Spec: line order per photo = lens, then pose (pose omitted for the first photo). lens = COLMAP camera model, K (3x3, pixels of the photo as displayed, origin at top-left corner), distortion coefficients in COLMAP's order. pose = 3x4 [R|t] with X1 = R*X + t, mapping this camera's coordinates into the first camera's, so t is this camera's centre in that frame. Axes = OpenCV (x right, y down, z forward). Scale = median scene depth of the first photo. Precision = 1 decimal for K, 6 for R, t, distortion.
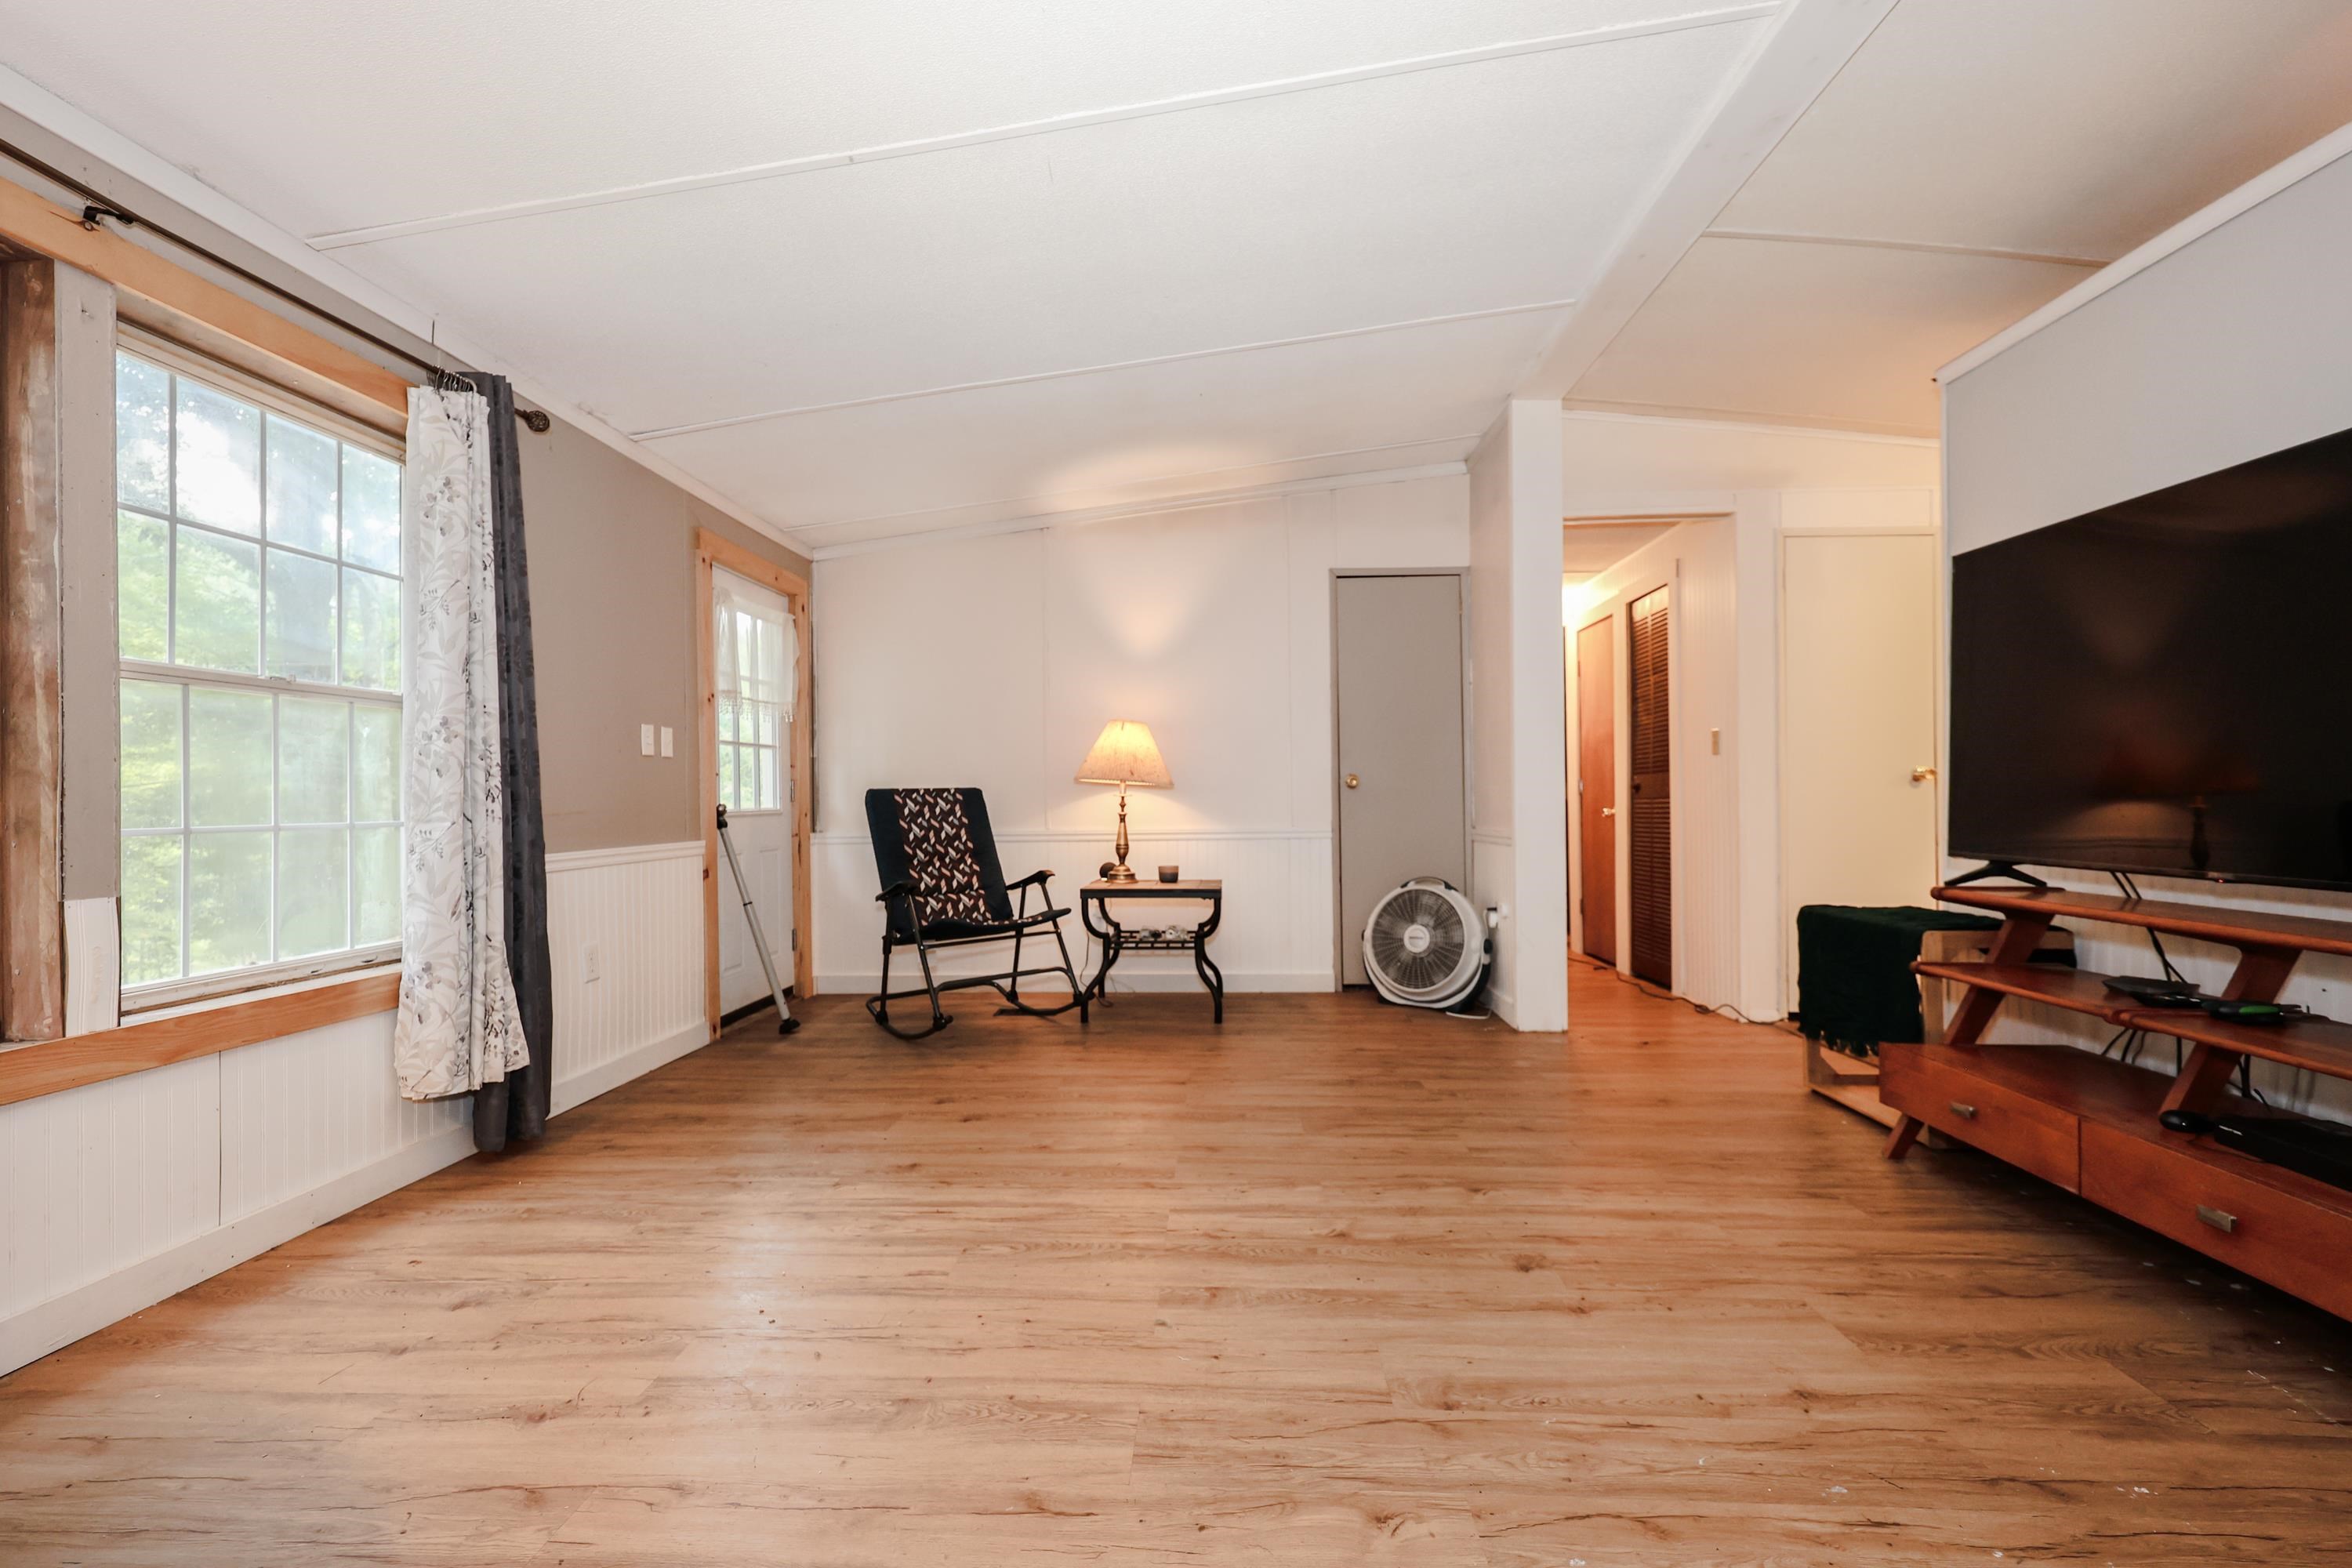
lens RADIAL K [[989.6, 0, 1169.2], [0, 989.6, 778.4], [0, 0, 1]] dist [0.010061, -0.000808]
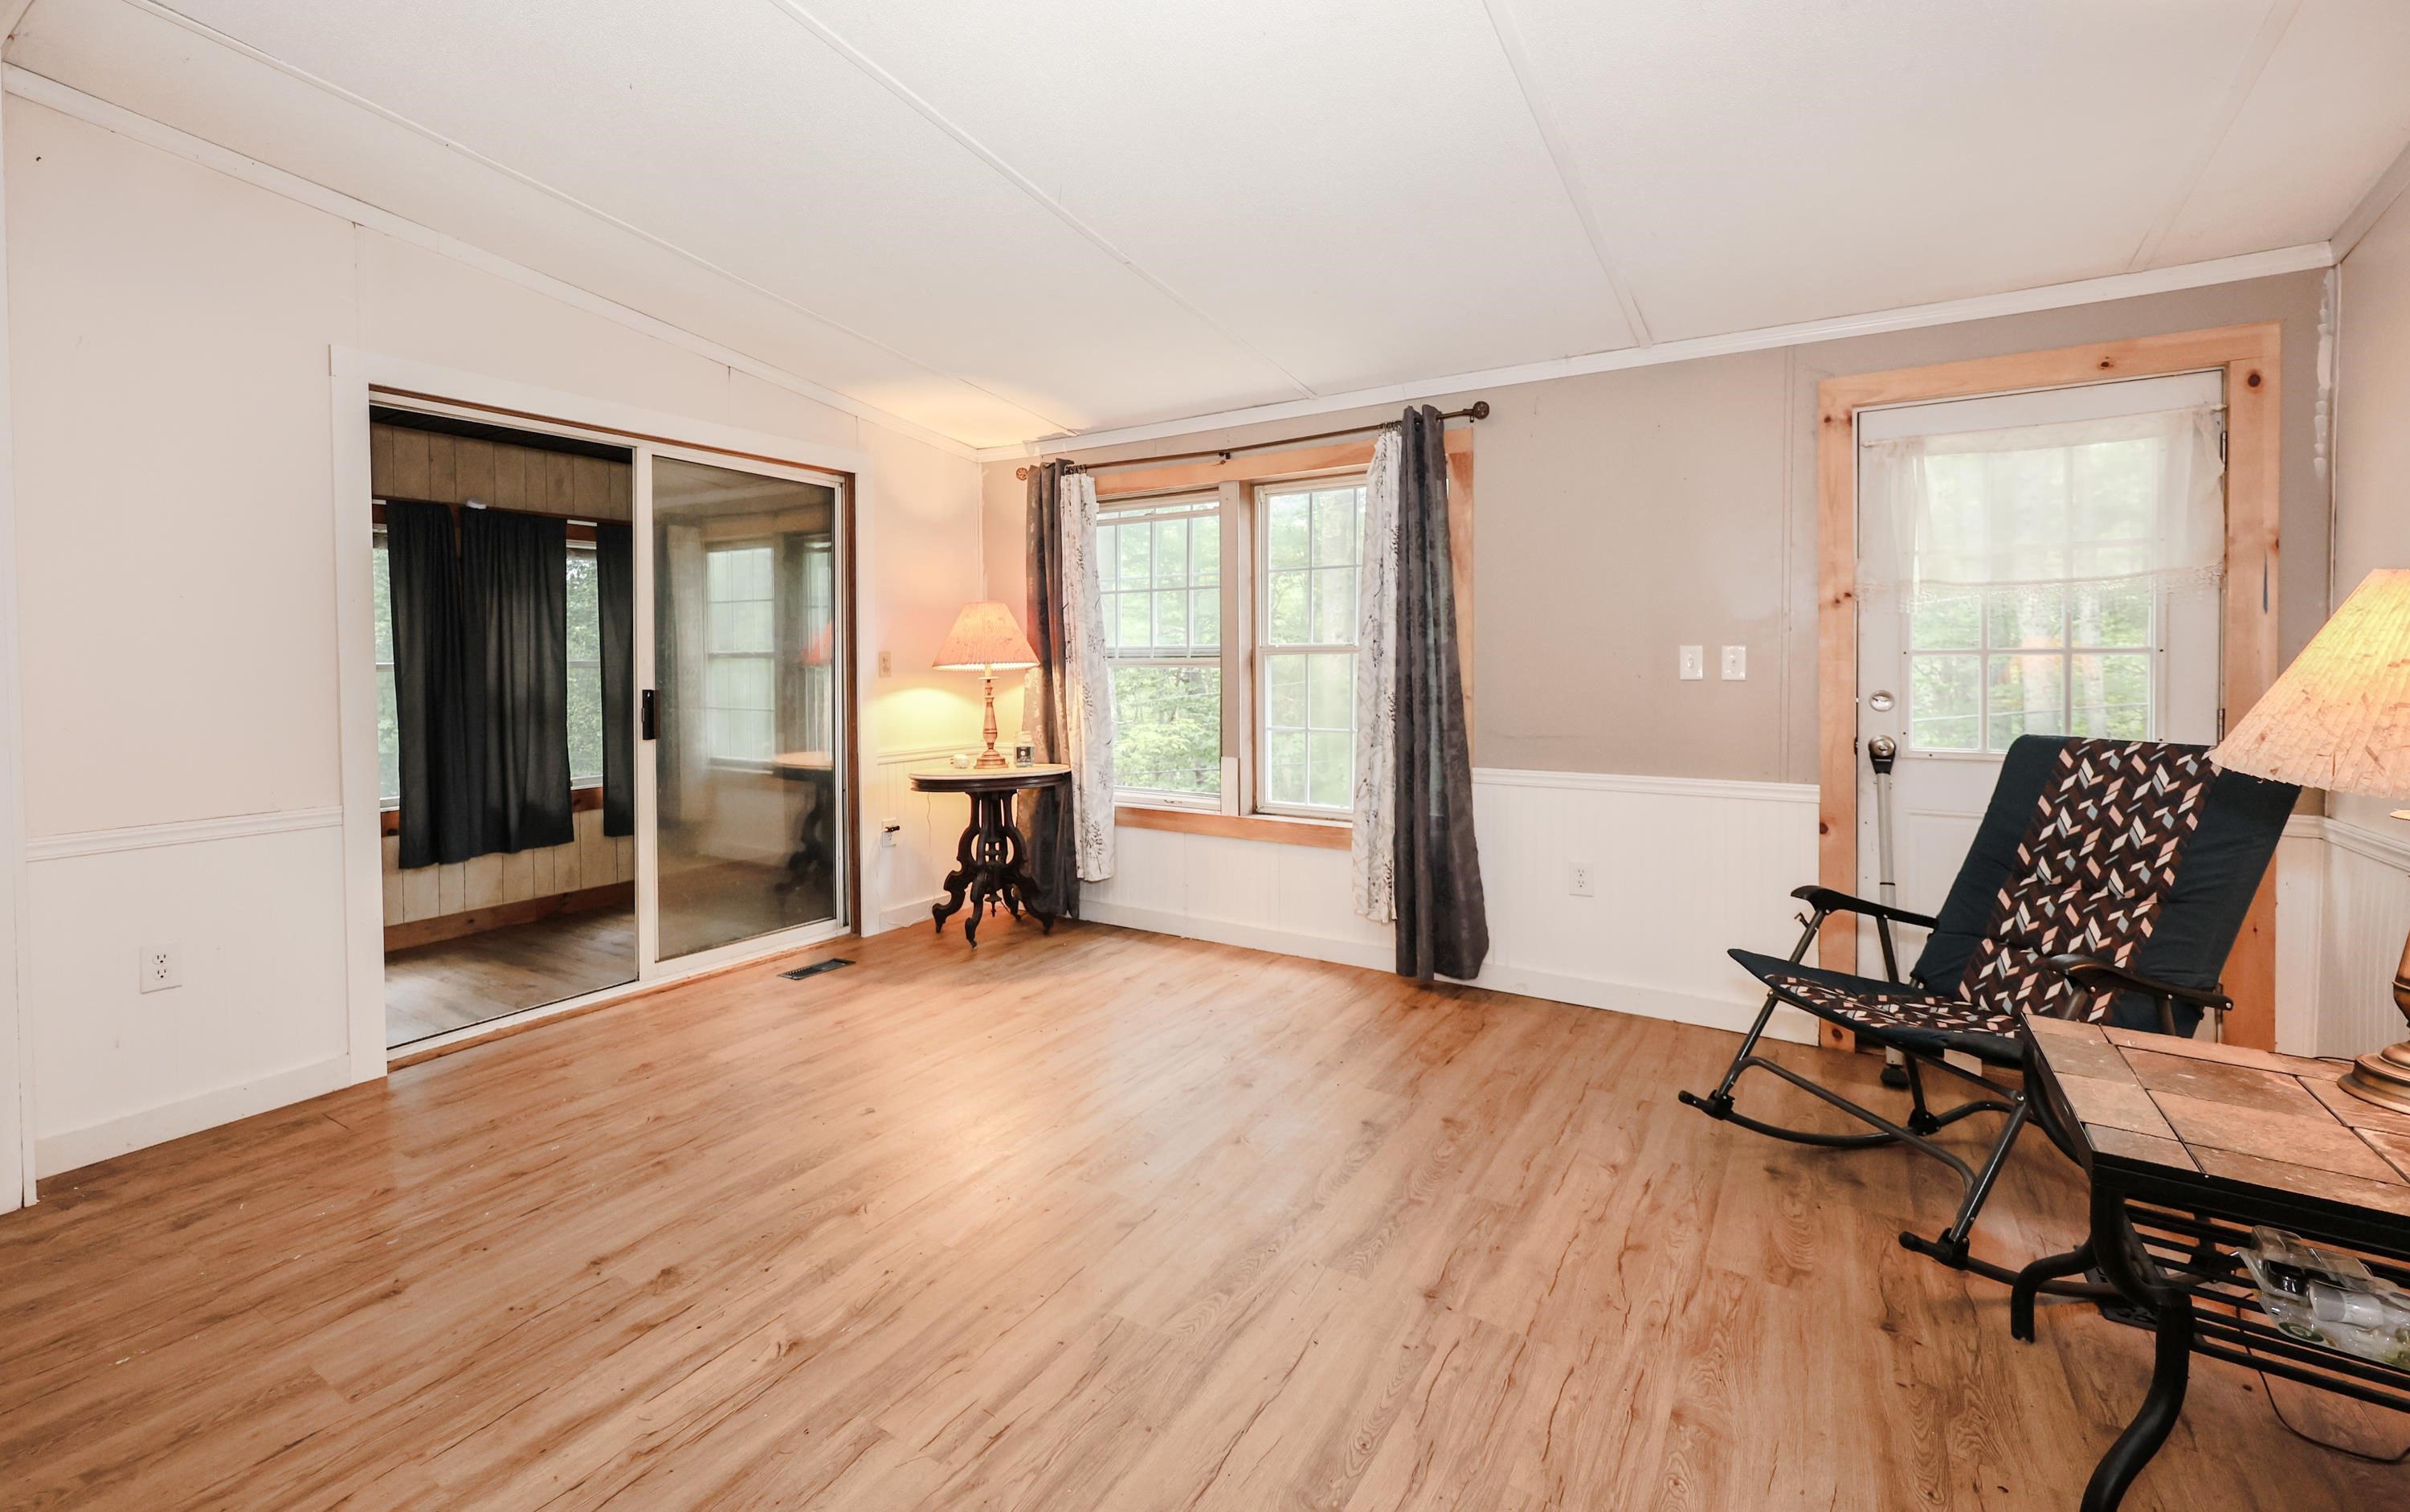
lens RADIAL K [[1018.4, 0, 1161.0], [0, 1018.4, 684.6], [0, 0, 1]] dist [-0.002017, -0.000411]
pose [[-0.495448, 0.033192, -0.868003, 0.695397], [0.027577, 0.999367, 0.022475, -0.070434], [0.868200, -0.012801, -0.496049, 1.384049]]
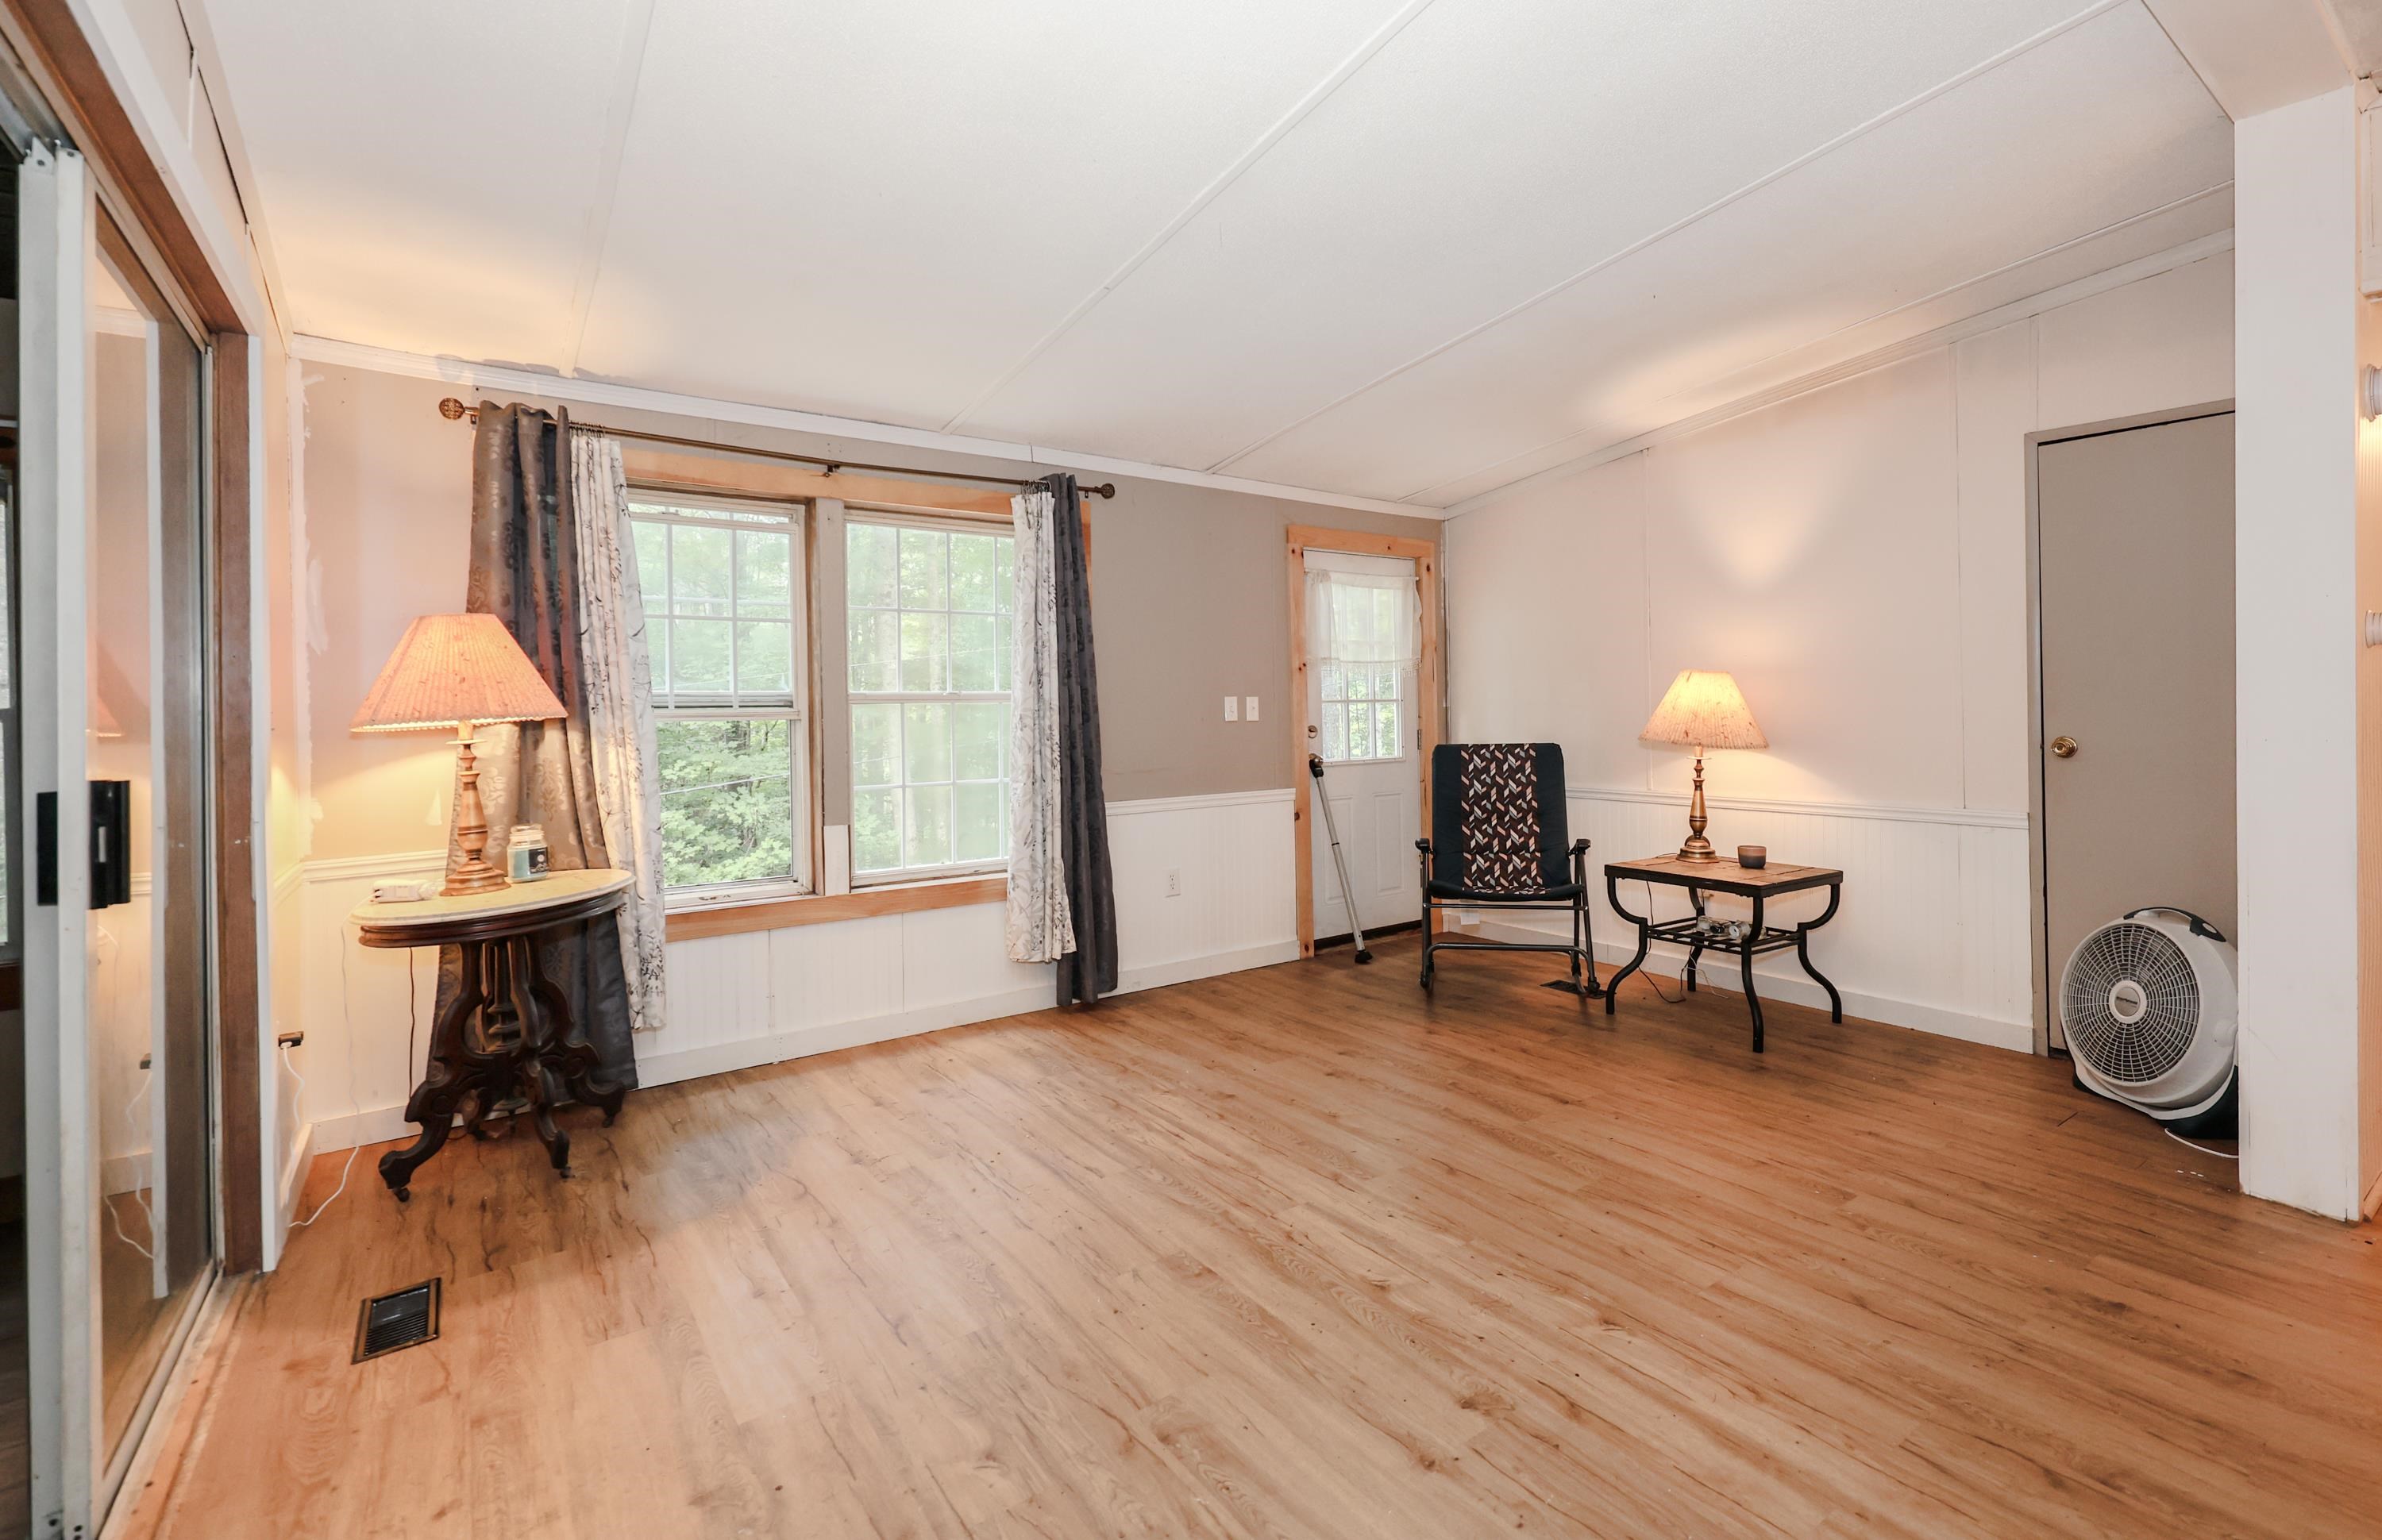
lens RADIAL K [[1051.3, 0, 1232.1], [0, 1051.3, 702.6], [0, 0, 1]] dist [0.003661, 0.000166]
pose [[0.638604, -0.003190, -0.769529, 0.660247], [0.022279, 0.999649, 0.014345, -0.087488], [0.769213, -0.026305, 0.638450, 0.205801]]
